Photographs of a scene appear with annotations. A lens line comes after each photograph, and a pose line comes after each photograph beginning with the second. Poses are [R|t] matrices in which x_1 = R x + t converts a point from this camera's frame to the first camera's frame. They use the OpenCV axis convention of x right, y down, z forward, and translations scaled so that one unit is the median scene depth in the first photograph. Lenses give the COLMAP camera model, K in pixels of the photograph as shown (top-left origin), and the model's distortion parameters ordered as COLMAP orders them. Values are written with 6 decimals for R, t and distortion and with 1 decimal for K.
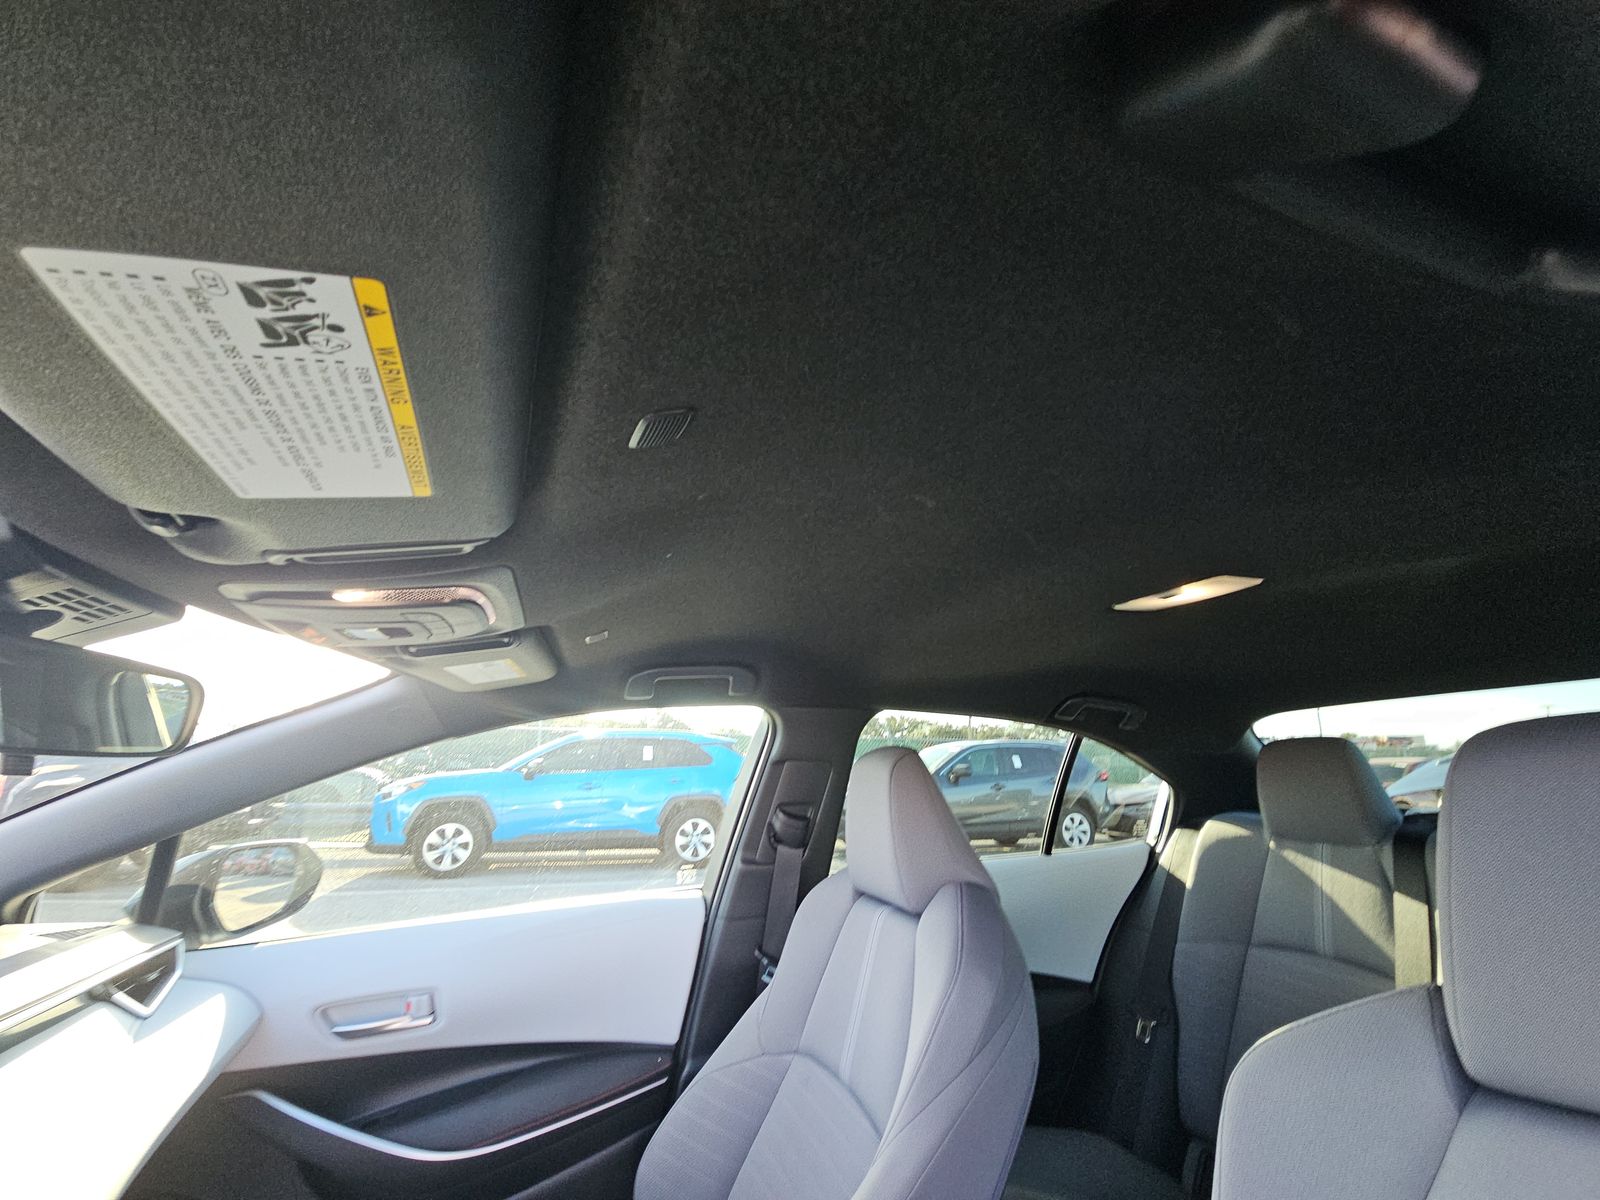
lens RADIAL K [[637.2, 0, 792.7], [0, 637.2, 597.3], [0, 0, 1]] dist [0.010293, -0.009207]
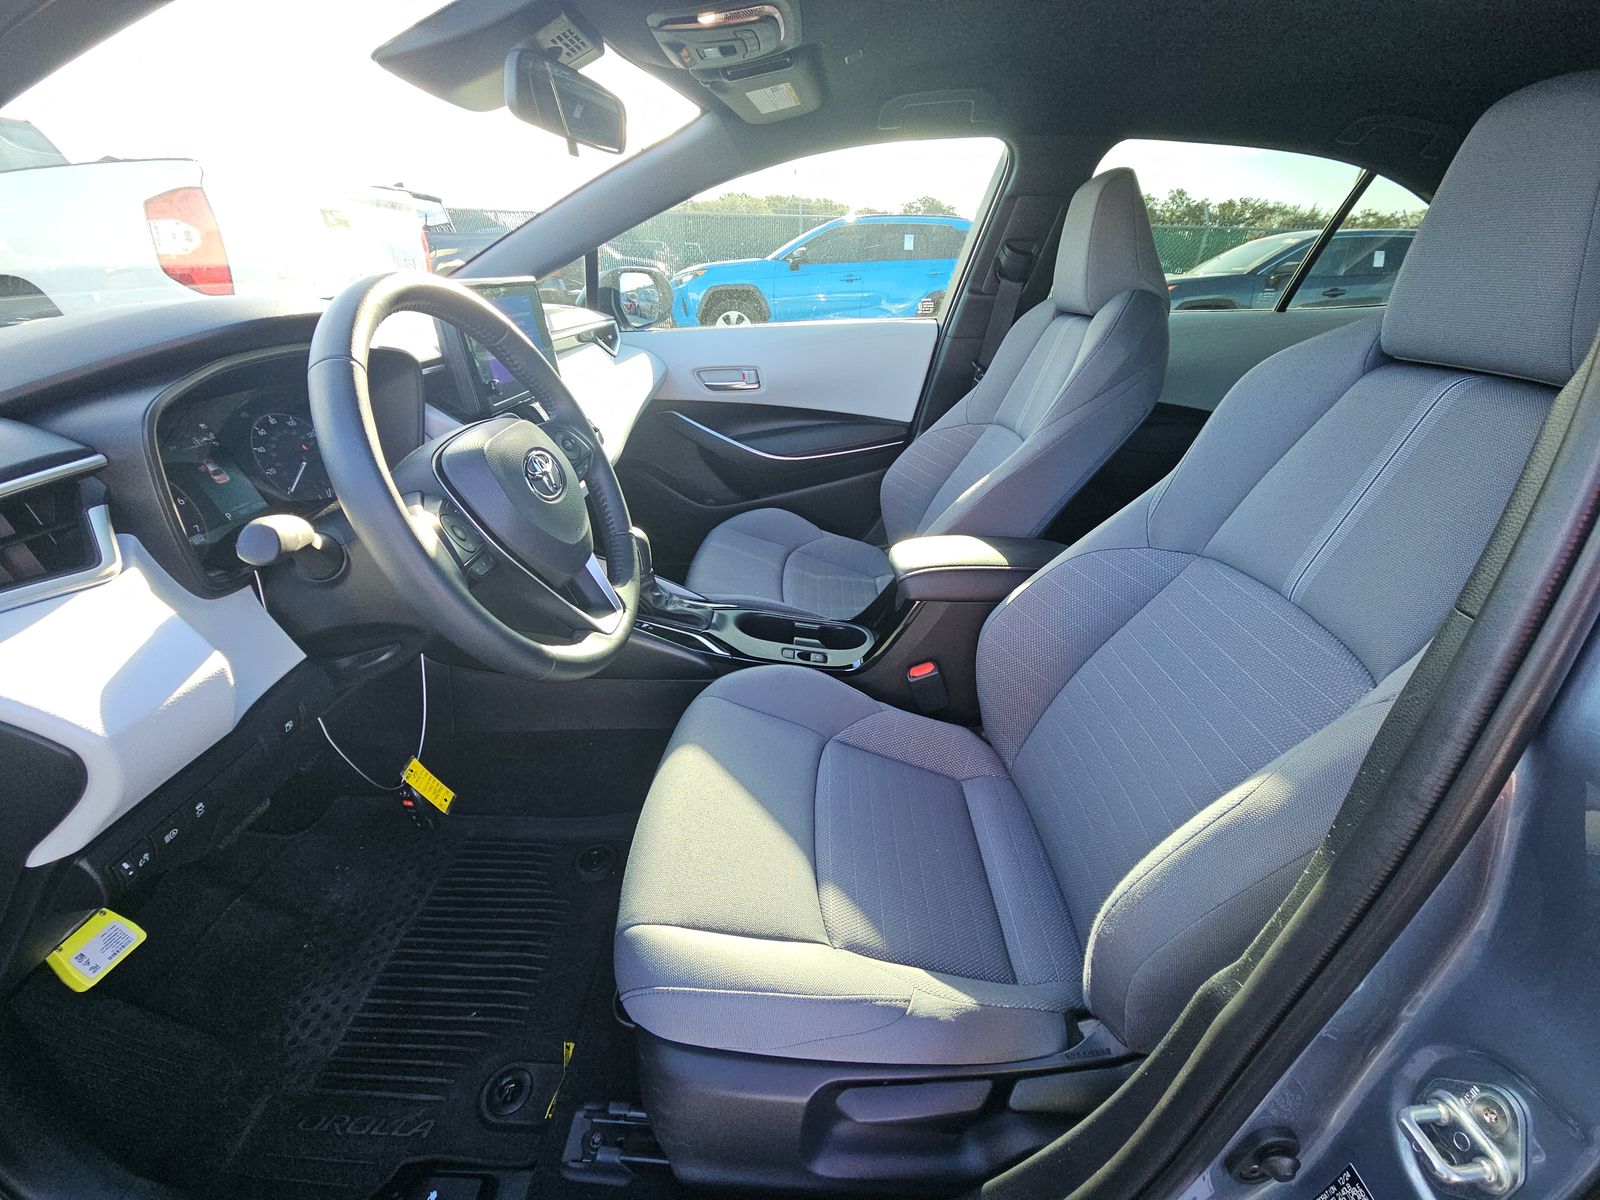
lens RADIAL K [[637.2, 0, 792.7], [0, 637.2, 597.3], [0, 0, 1]] dist [0.010293, -0.009207]
pose [[0.929043, 0.184951, -0.320424, 0.116931], [0.077128, 0.750230, 0.656663, 0.020123], [0.361843, -0.634782, 0.682731, -0.372240]]
